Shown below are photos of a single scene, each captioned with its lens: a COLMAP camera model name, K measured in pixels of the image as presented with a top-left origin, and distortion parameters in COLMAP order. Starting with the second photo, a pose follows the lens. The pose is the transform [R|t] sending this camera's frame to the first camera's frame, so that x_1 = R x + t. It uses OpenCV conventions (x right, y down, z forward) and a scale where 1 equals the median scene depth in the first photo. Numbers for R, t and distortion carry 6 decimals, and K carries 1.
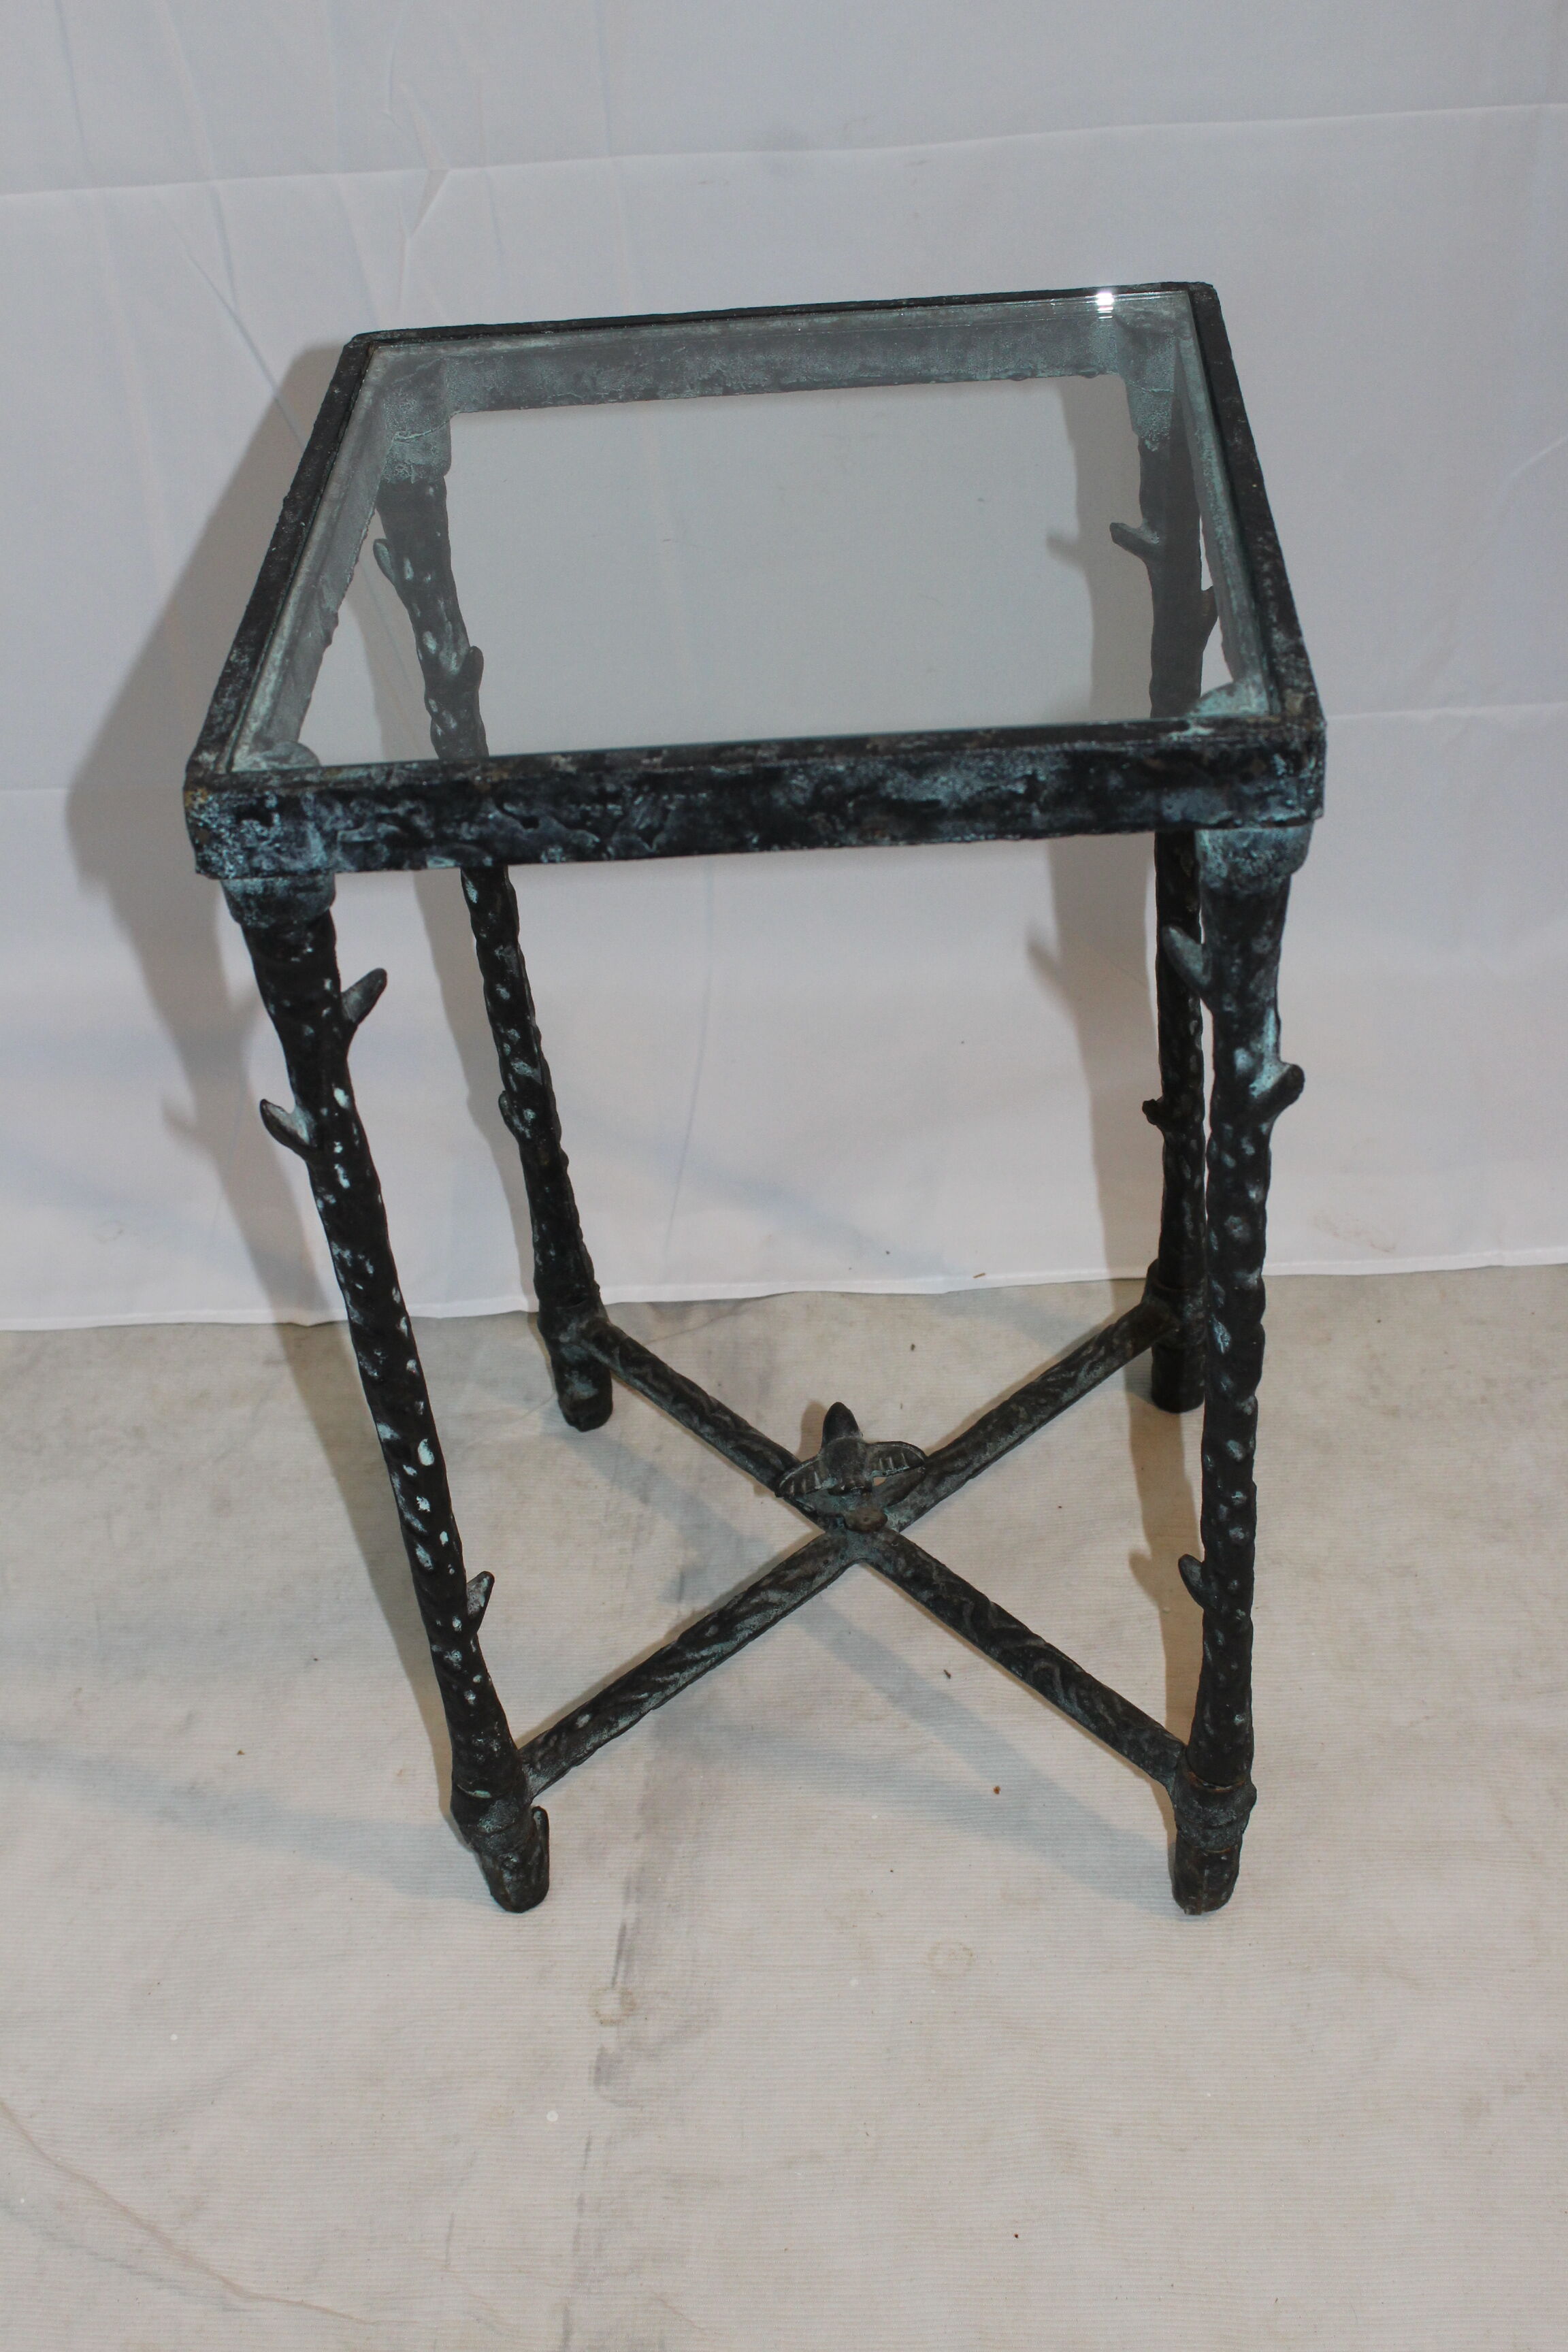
lens RADIAL K [[2802.3, 0, 784.0], [0, 2802.3, 1176.0], [0, 0, 1]] dist [-0.068883, 0.008043]
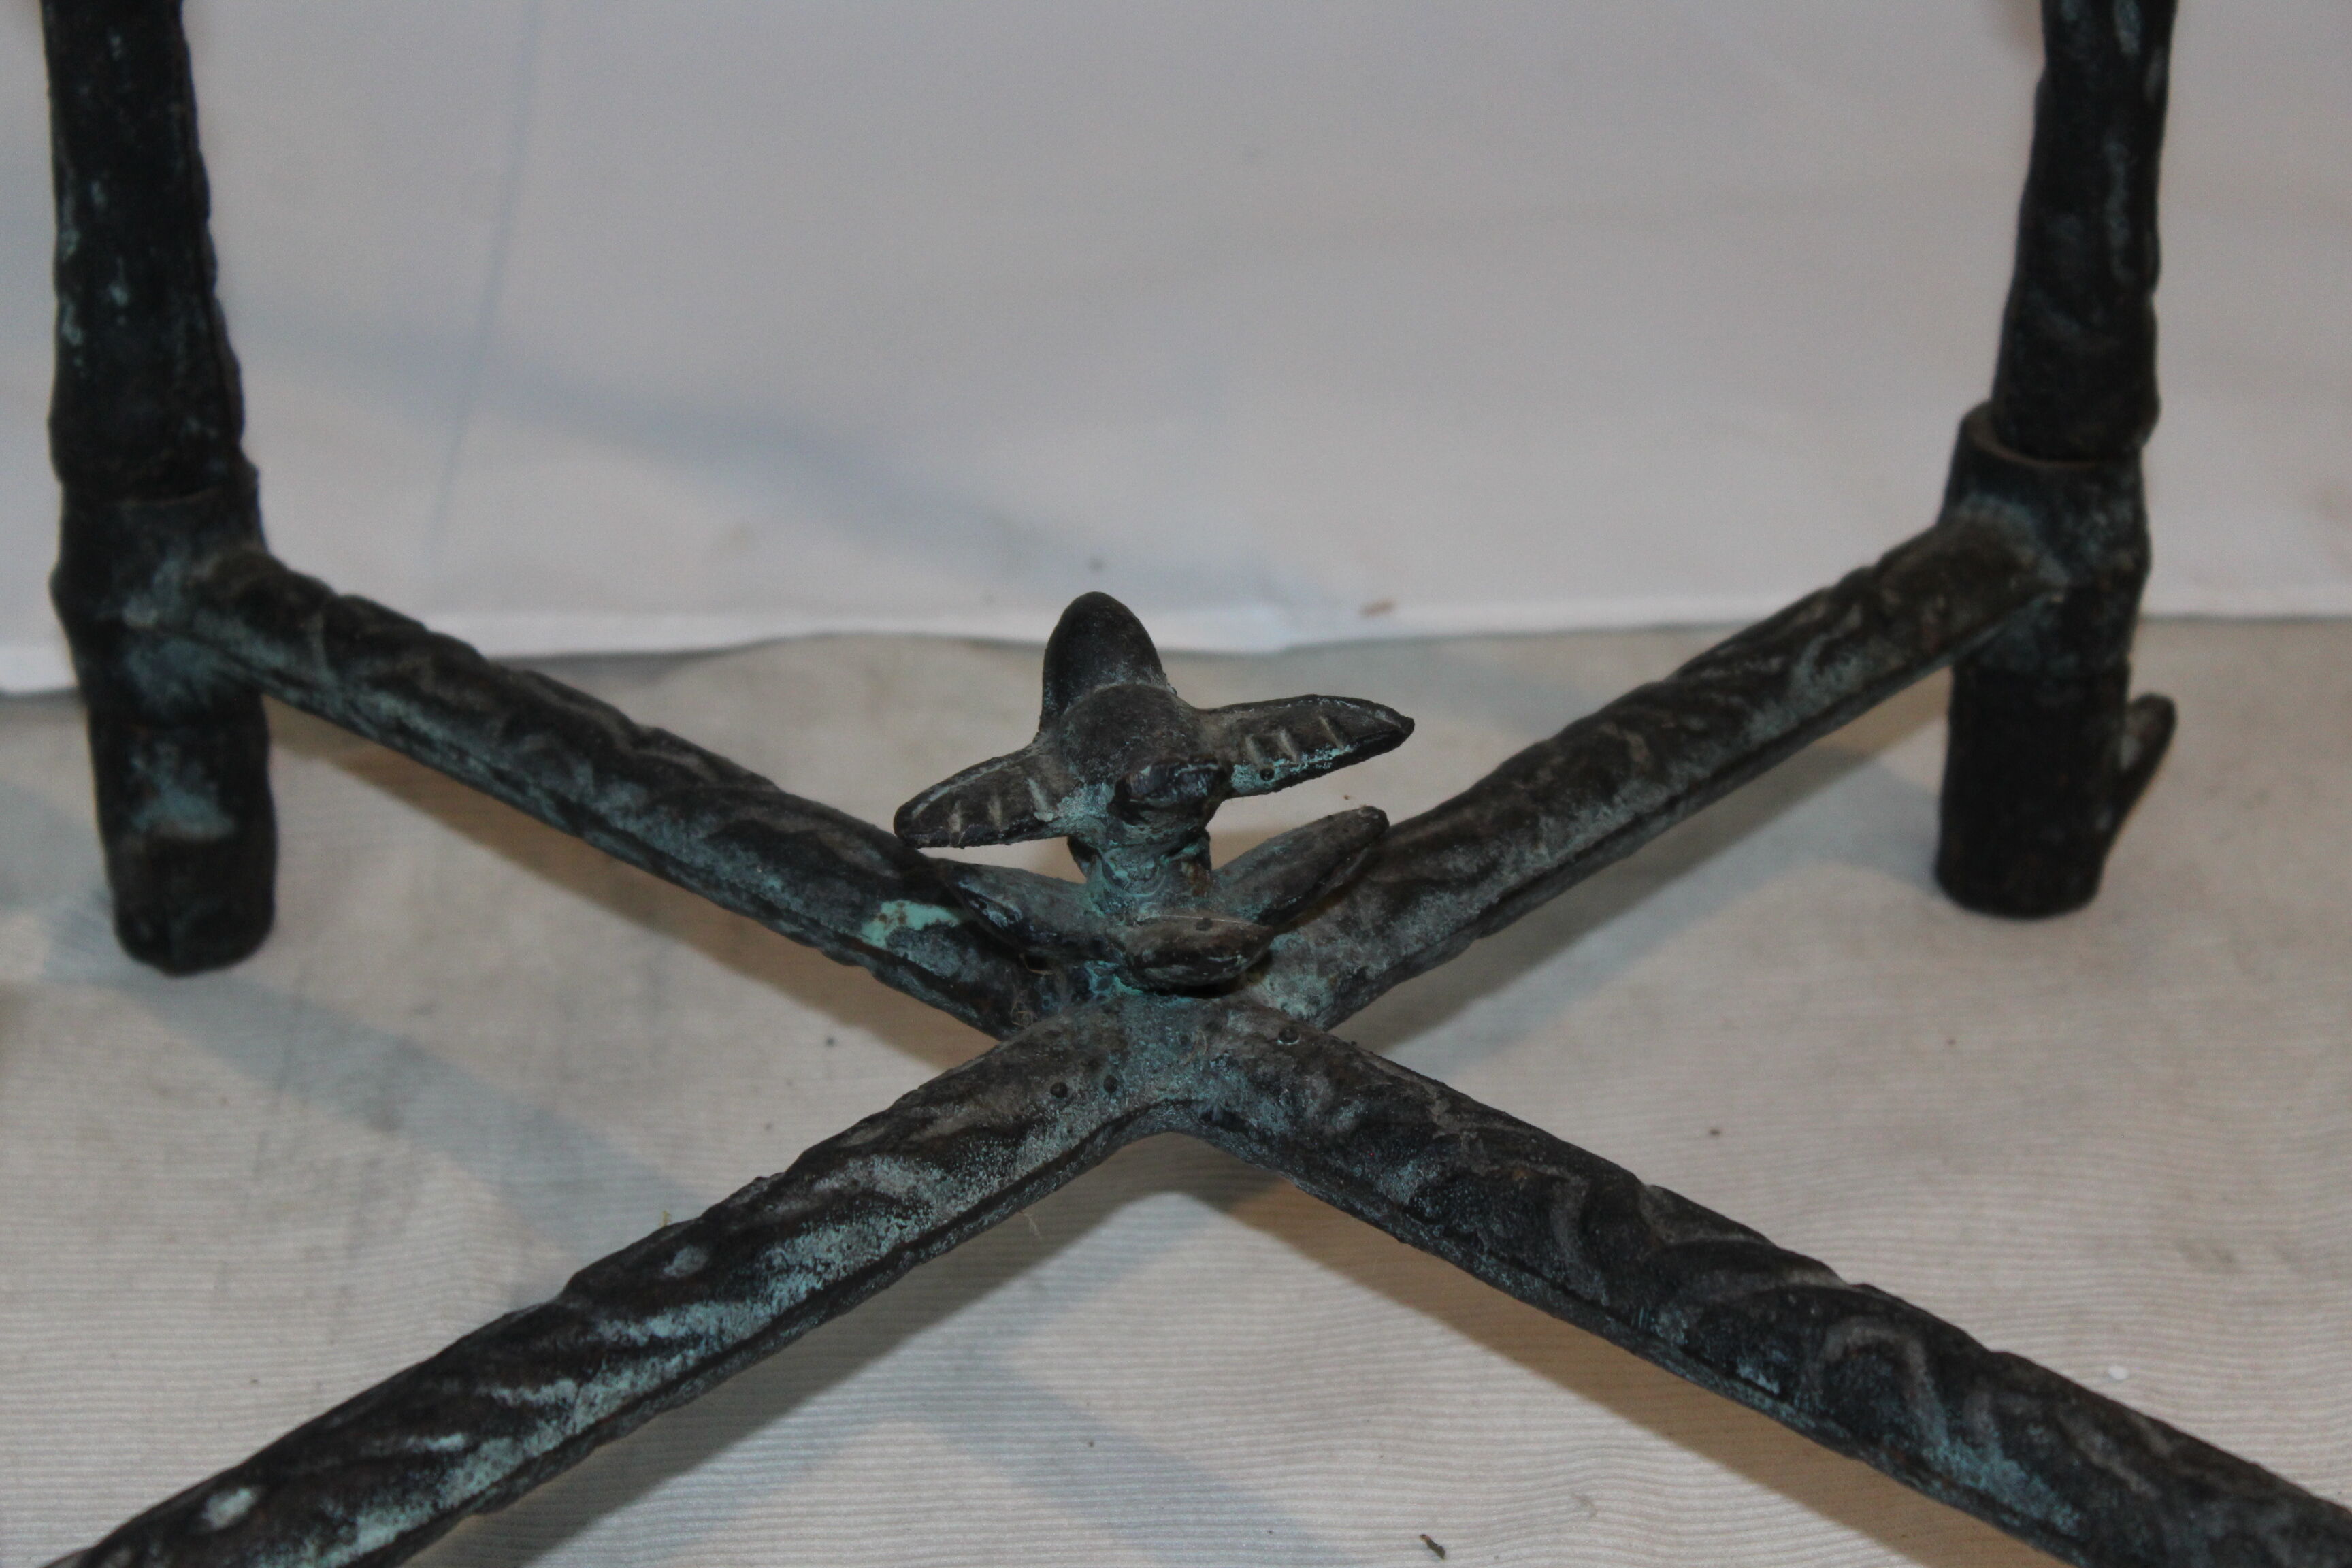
lens RADIAL K [[5542.3, 0, 1141.8], [0, 5542.3, 785.3], [0, 0, 1]] dist [0.087079, 0.406535]
pose [[0.990770, 0.028294, 0.132569, -0.081283], [-0.002588, 0.981743, -0.190194, 0.322402], [-0.135530, 0.188095, 0.972755, 0.628971]]
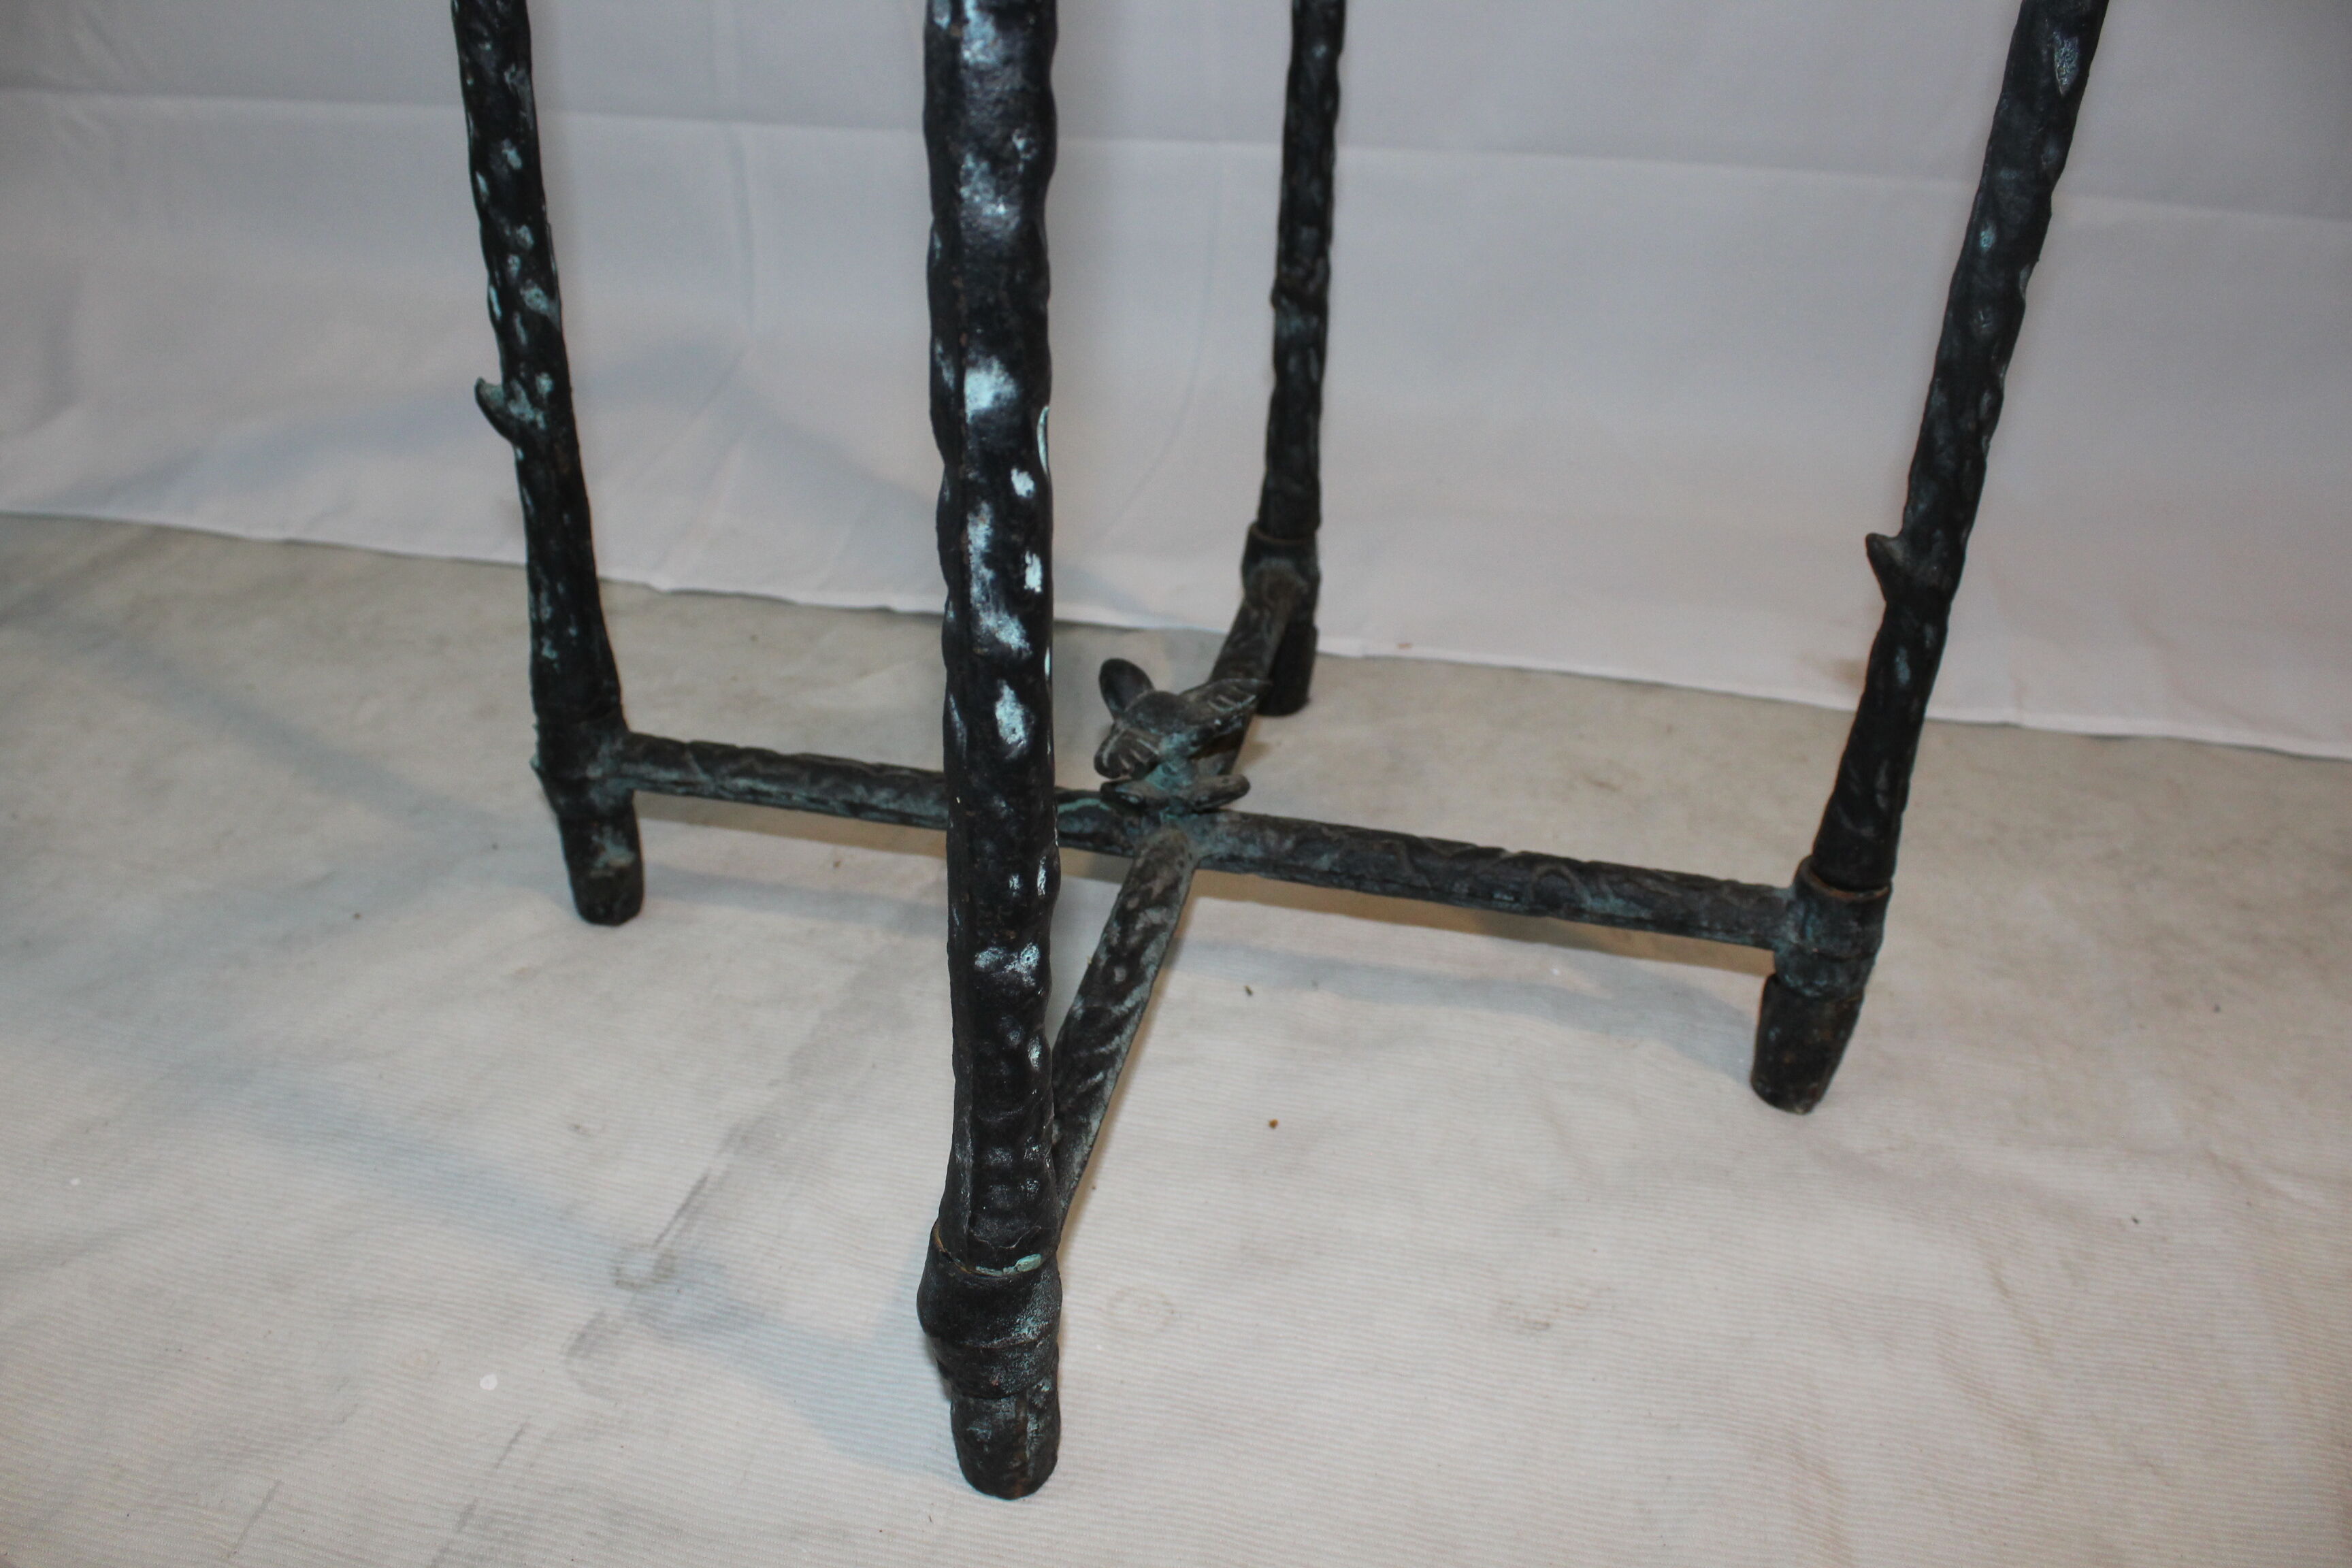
lens RADIAL K [[1934.5, 0, 1176.0], [0, 1934.5, 784.0], [0, 0, 1]] dist [-0.167497, 0.131786]
pose [[0.804621, -0.211190, 0.554964, -0.372317], [0.297390, 0.952275, -0.068789, 0.225137], [-0.513951, 0.220389, 0.829026, 0.880979]]
